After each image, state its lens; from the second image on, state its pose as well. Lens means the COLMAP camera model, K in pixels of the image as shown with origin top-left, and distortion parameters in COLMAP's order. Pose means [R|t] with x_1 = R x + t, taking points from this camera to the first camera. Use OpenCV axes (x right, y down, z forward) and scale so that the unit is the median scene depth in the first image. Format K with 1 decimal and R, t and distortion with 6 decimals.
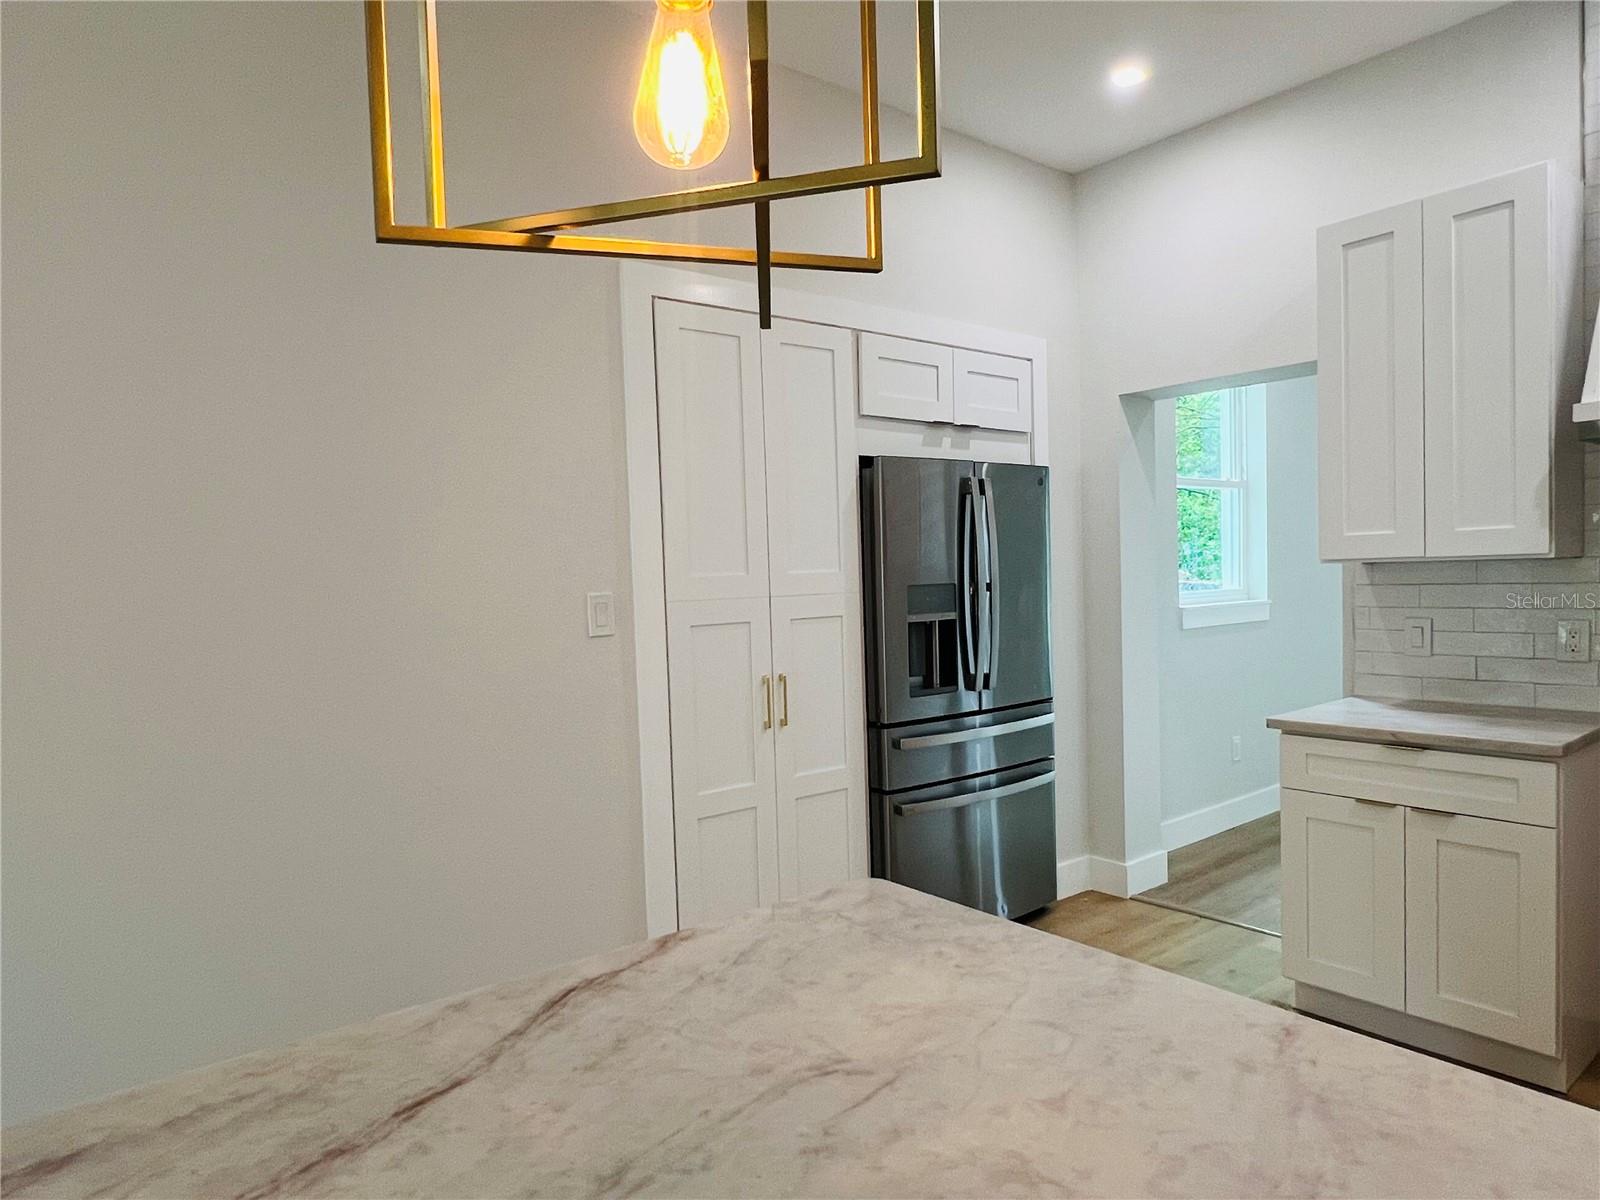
lens RADIAL K [[986.8, 0, 800.0], [0, 986.8, 600.0], [0, 0, 1]] dist [0.000326, 0.000029]
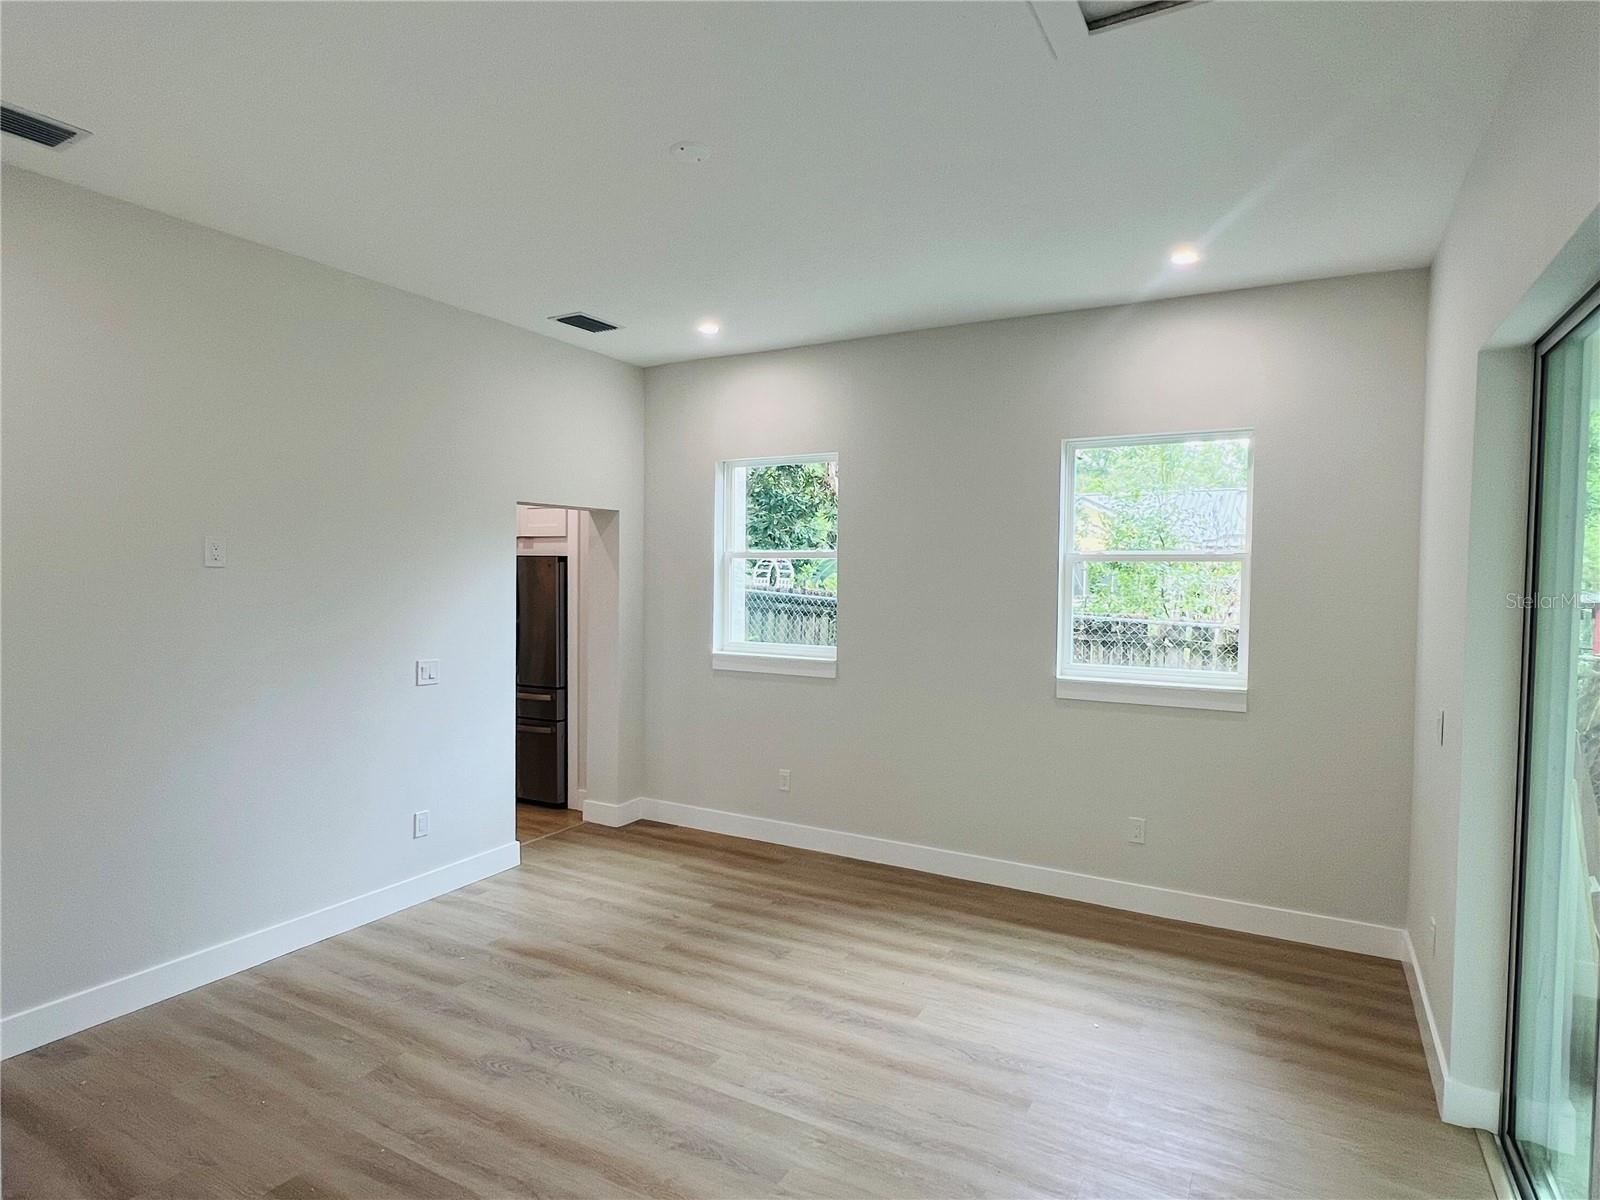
lens RADIAL K [[878.9, 0, 794.6], [0, 878.9, 602.3], [0, 0, 1]] dist [0.000728, -0.000685]
pose [[0.360775, 0.074935, -0.929638, 1.782213], [-0.053764, 0.996780, 0.059483, -0.162886], [0.931102, 0.028521, 0.363643, 0.787247]]
